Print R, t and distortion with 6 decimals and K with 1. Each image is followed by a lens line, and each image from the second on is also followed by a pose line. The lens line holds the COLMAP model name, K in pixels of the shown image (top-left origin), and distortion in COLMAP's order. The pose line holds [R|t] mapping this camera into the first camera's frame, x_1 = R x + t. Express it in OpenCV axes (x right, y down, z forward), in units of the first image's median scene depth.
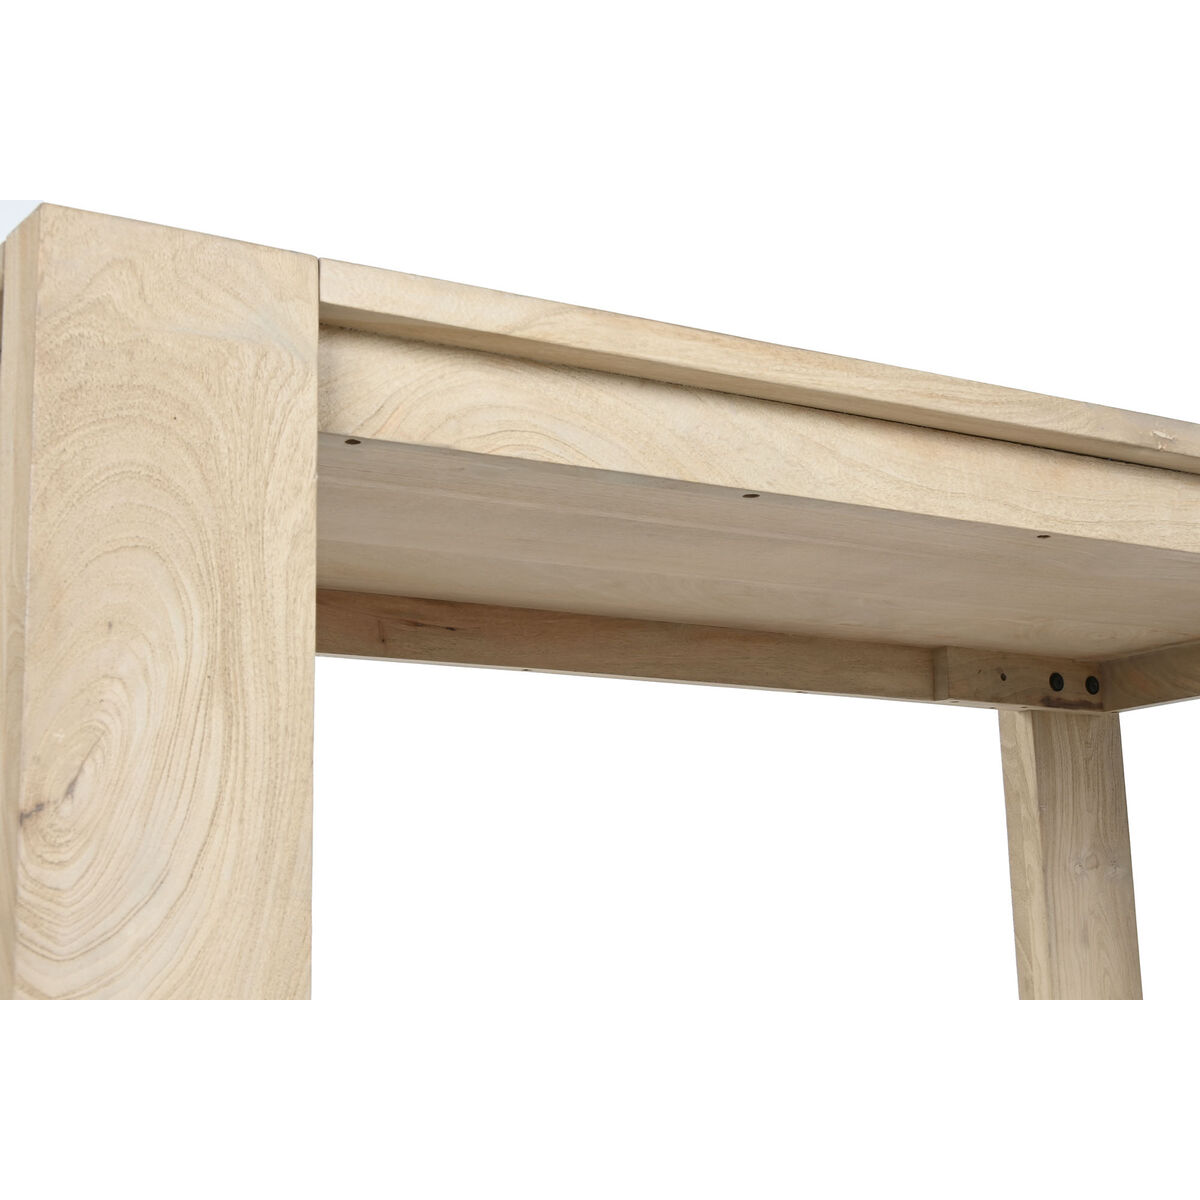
lens RADIAL K [[2040.2, 0, 600.5], [0, 2040.2, 648.8], [0, 0, 1]] dist [-0.038174, -0.136074]
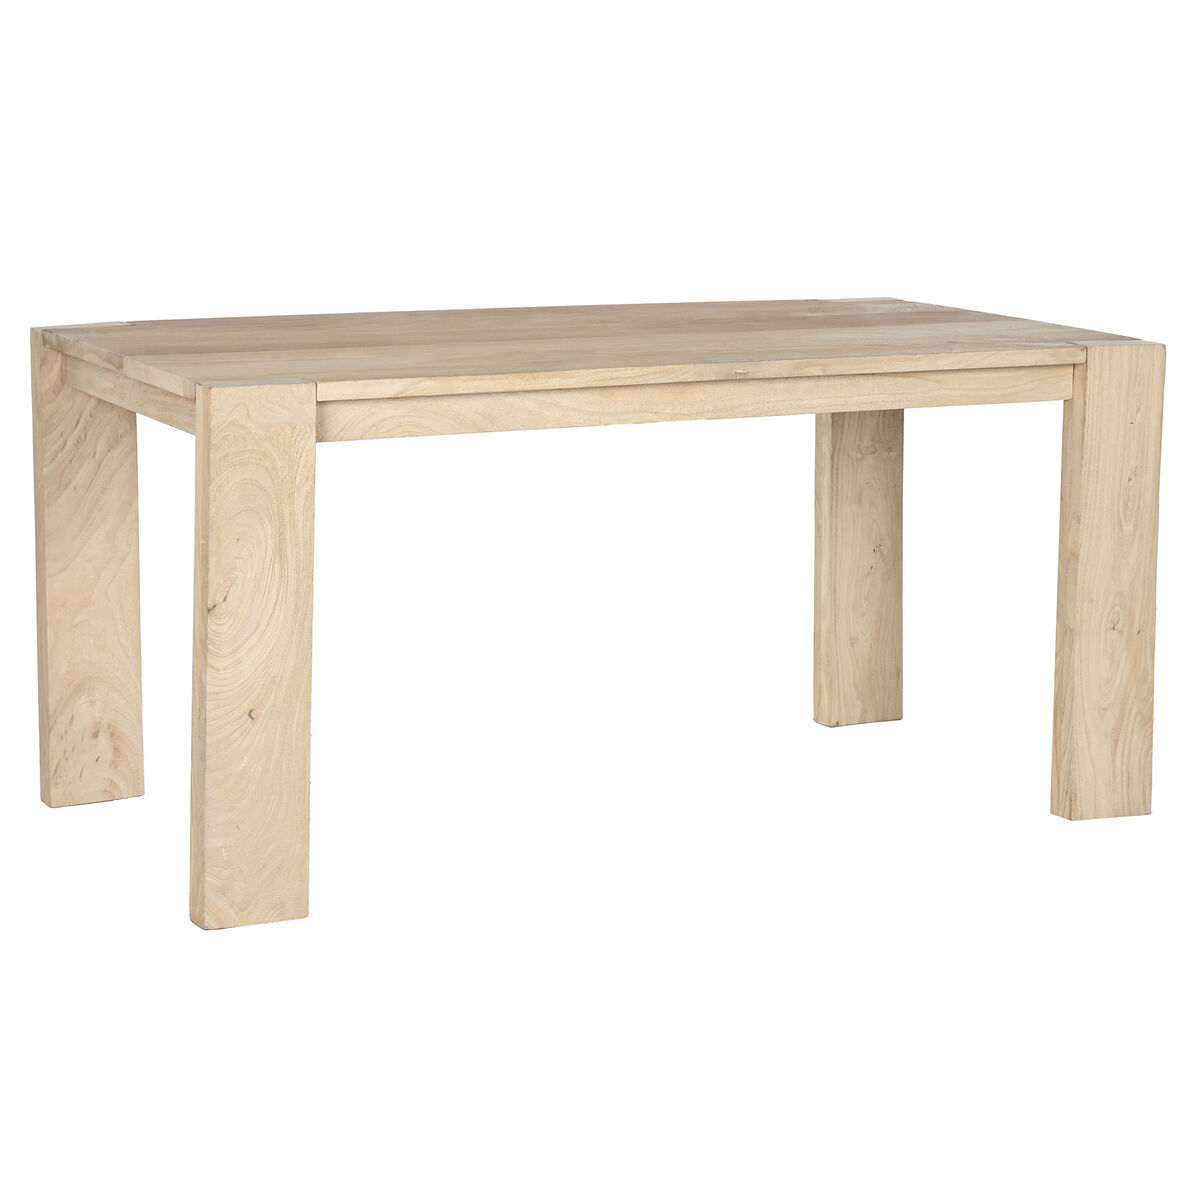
lens RADIAL K [[3493.1, 0, 600.0], [0, 3493.1, 600.0], [0, 0, 1]] dist [-0.193877, -0.040383]
pose [[0.991837, 0.069357, -0.106997, 0.738197], [-0.026323, 0.932425, 0.360405, -1.610721], [0.124763, -0.354646, 0.926639, -3.264381]]
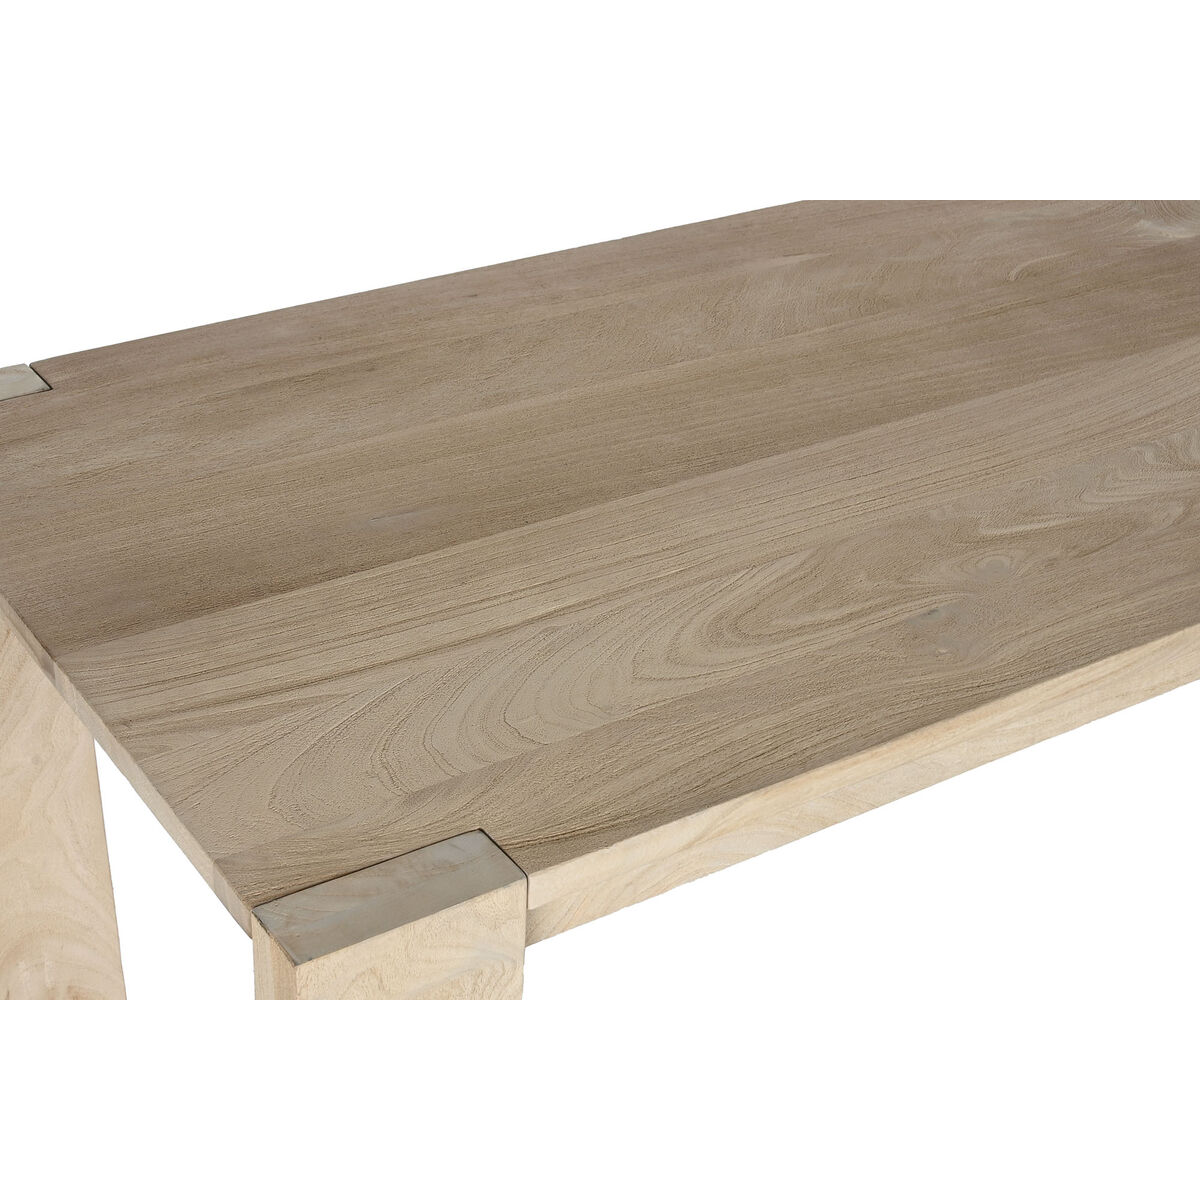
lens RADIAL K [[2170.6, 0, 600.0], [0, 2170.6, 600.0], [0, 0, 1]] dist [-0.030633, -0.224330]
pose [[0.997589, 0.056054, 0.040906, -0.166037], [-0.068943, 0.733645, 0.676027, -1.173751], [0.007883, -0.677217, 0.735741, 0.253262]]
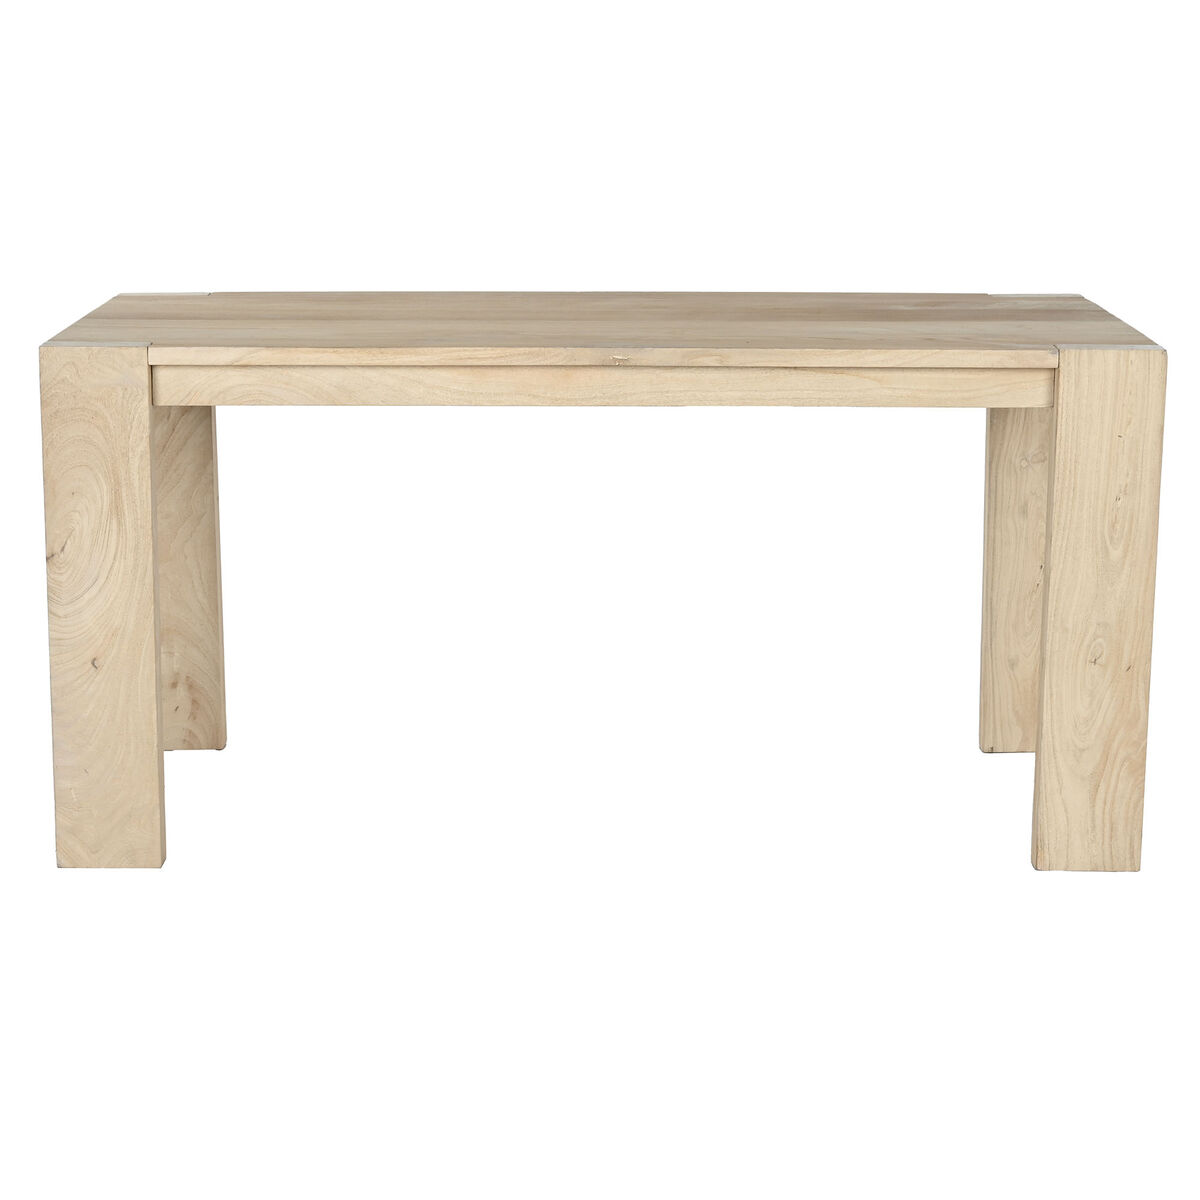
lens RADIAL K [[3948.5, 0, 600.0], [0, 3948.5, 600.0], [0, 0, 1]] dist [-0.008126, 0.170029]
pose [[0.810671, 0.139751, -0.568579, 3.472150], [0.077934, 0.936700, 0.341349, -1.676454], [0.580292, -0.321034, 0.748464, -2.726779]]
